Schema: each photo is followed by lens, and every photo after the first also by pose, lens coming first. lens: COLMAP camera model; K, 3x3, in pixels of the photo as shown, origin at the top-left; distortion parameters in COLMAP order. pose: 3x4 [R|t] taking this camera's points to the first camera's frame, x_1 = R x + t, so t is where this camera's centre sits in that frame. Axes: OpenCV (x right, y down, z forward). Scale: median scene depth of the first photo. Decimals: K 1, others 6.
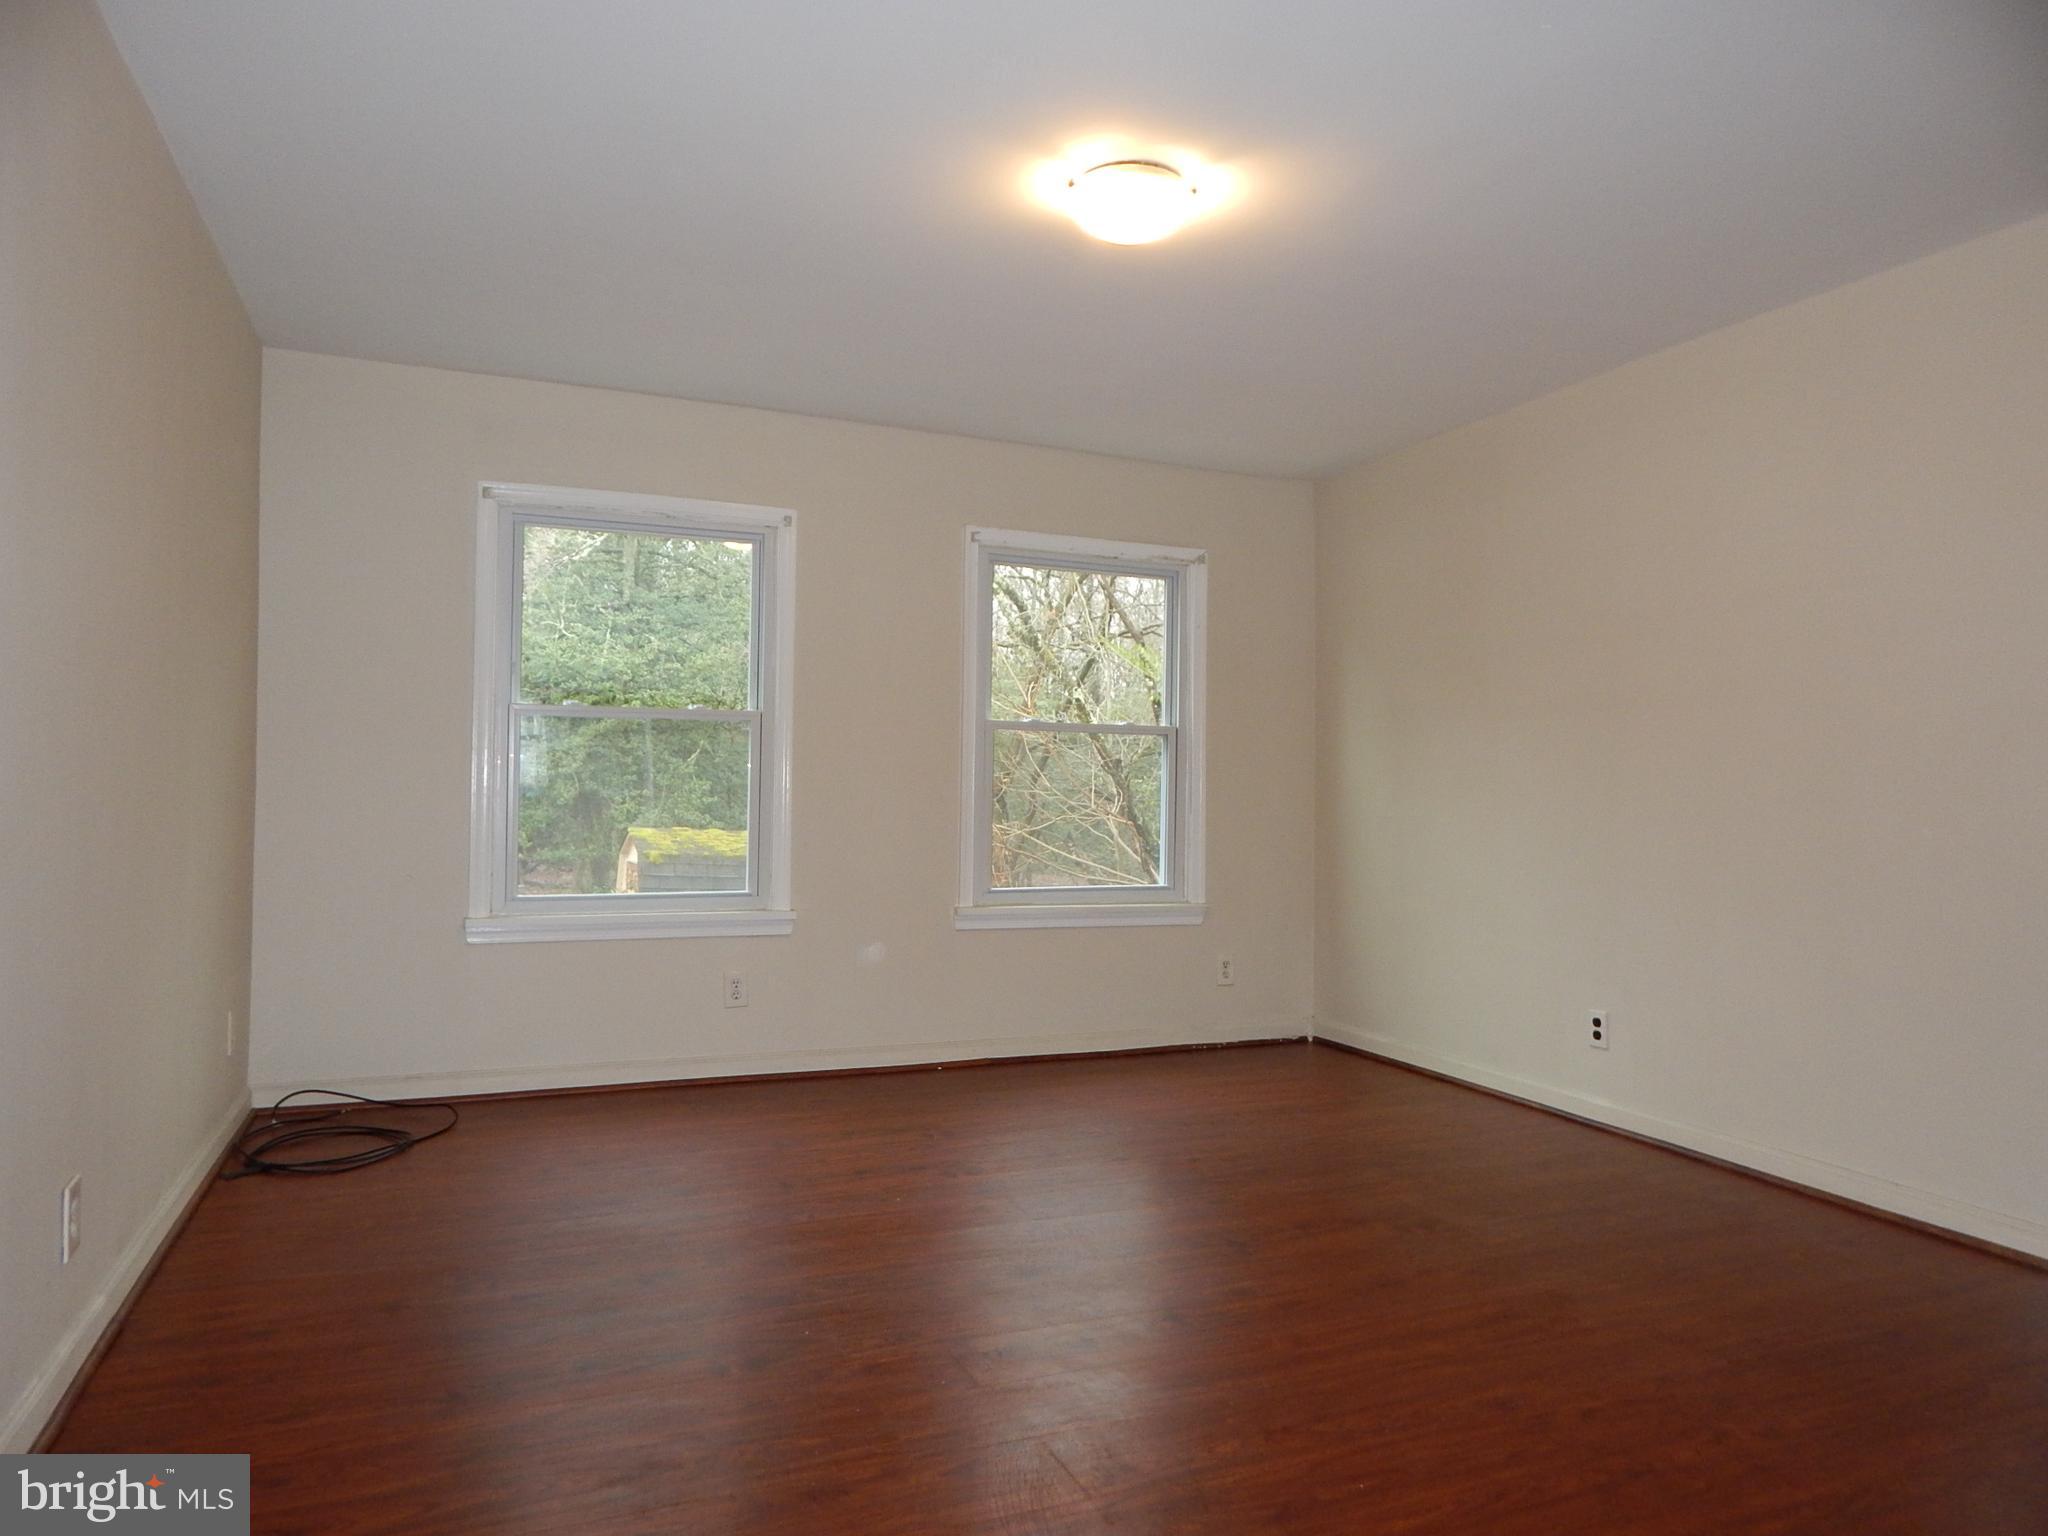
lens RADIAL K [[1314.9, 0, 1024.0], [0, 1314.9, 768.0], [0, 0, 1]] dist [-0.008344, -0.003838]
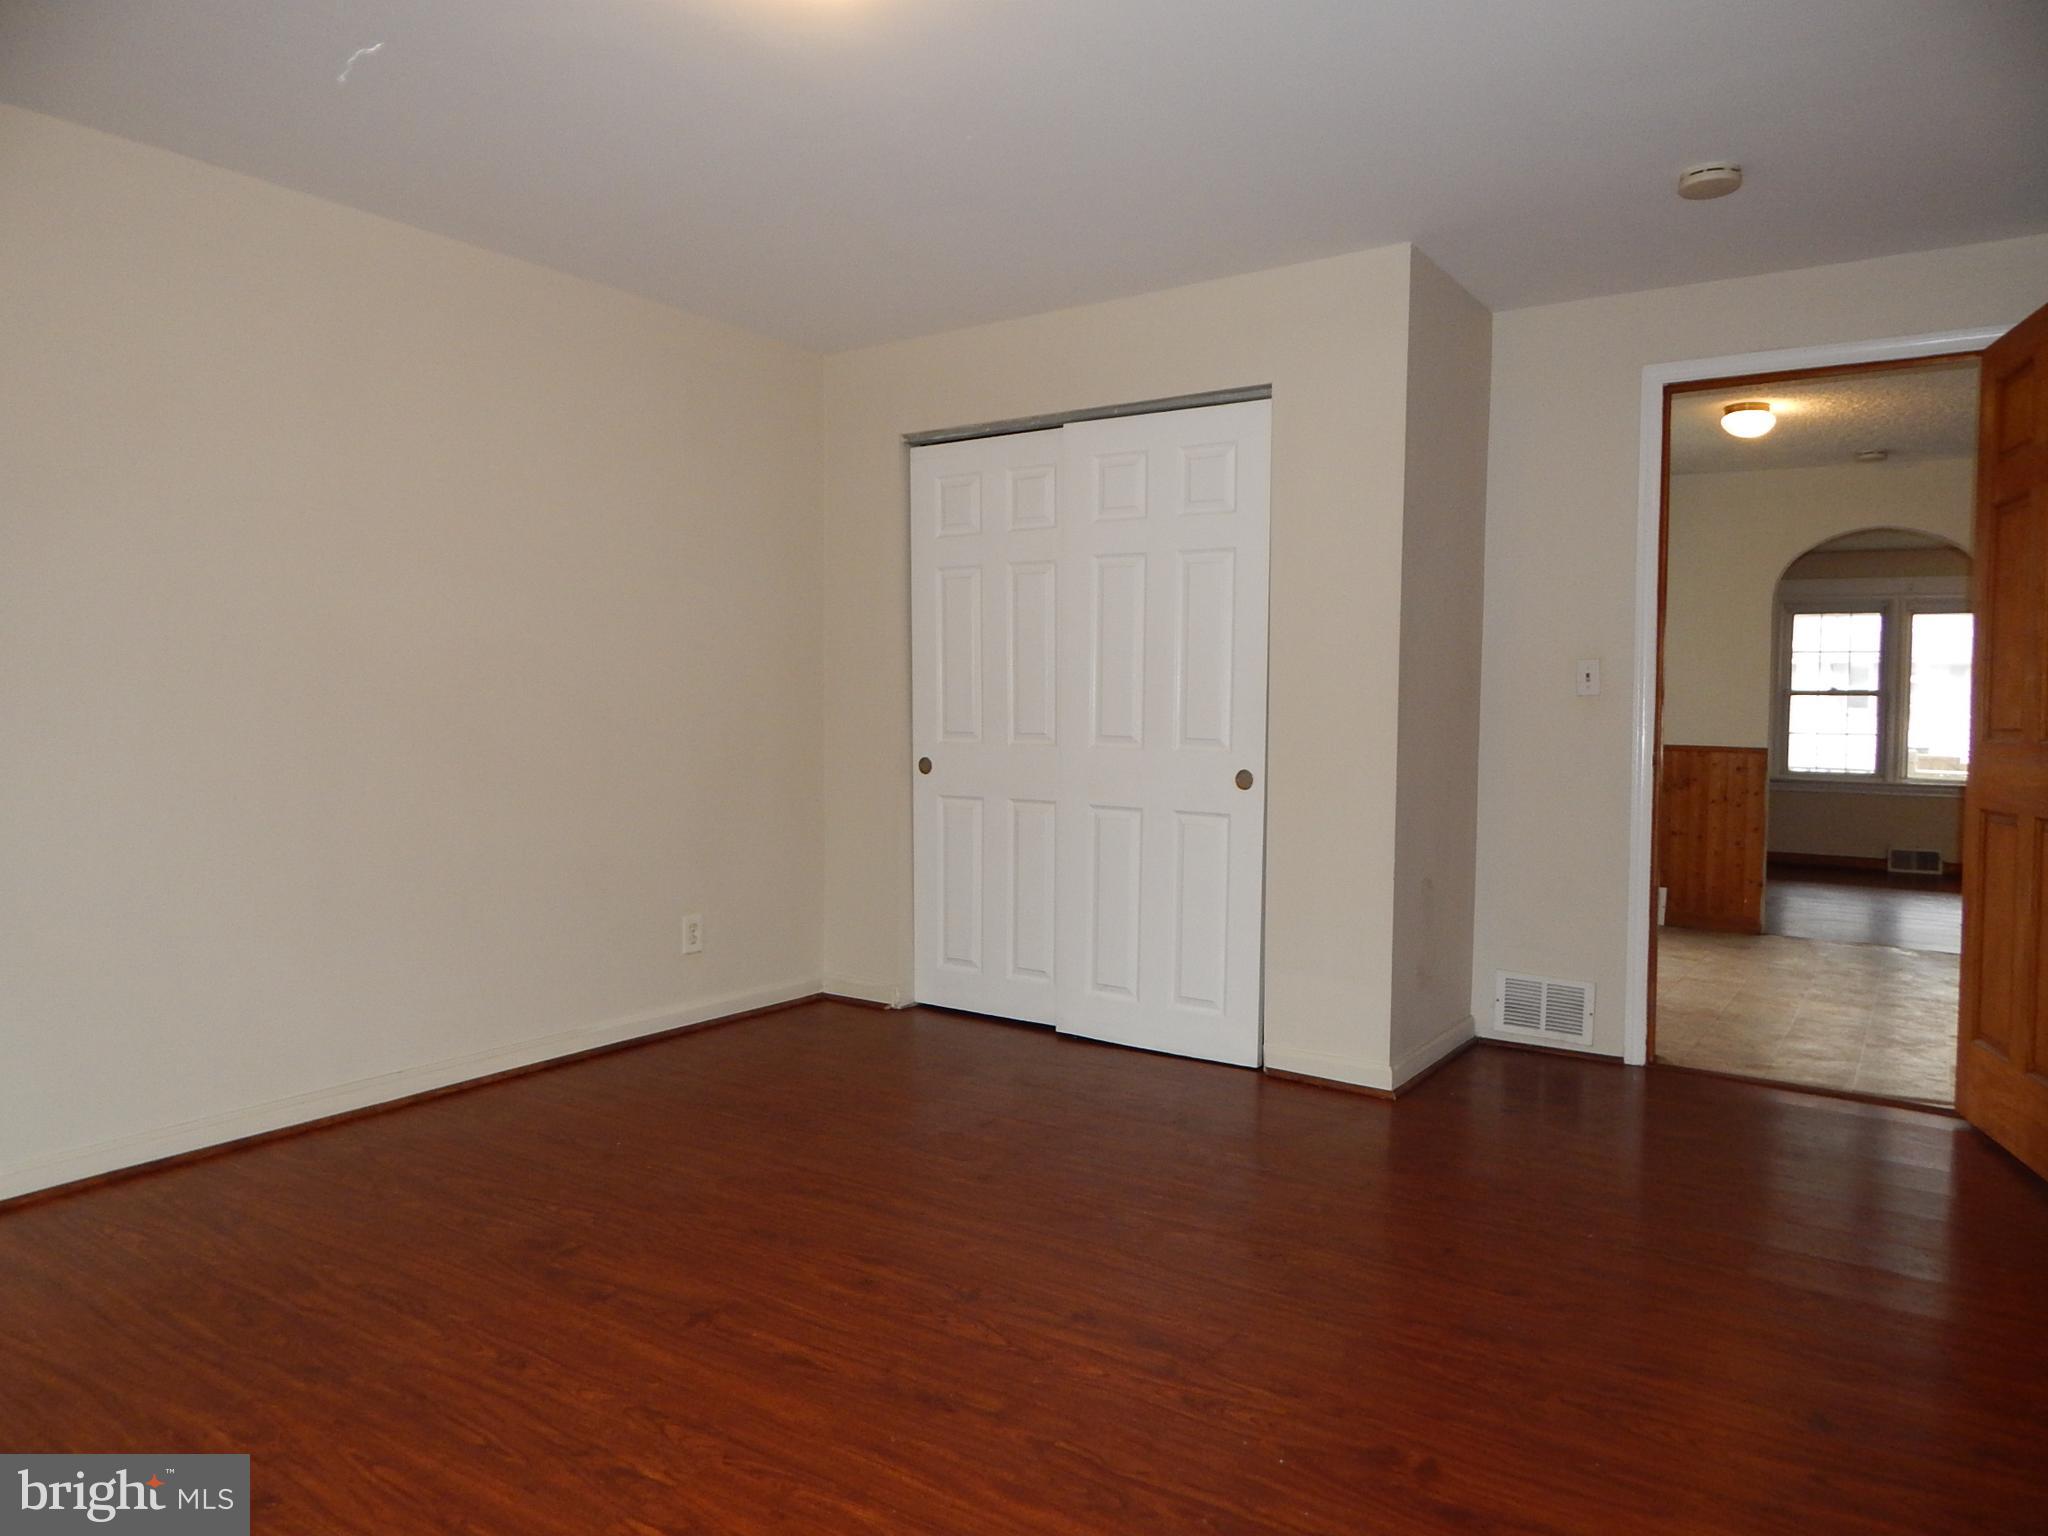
lens RADIAL K [[1314.9, 0, 1024.0], [0, 1314.9, 768.0], [0, 0, 1]] dist [-0.008344, -0.003838]
pose [[-0.511674, -0.068022, 0.856483, -0.649495], [-0.013312, 0.997369, 0.071258, -0.027688], [-0.859077, 0.025060, -0.511233, 1.353782]]
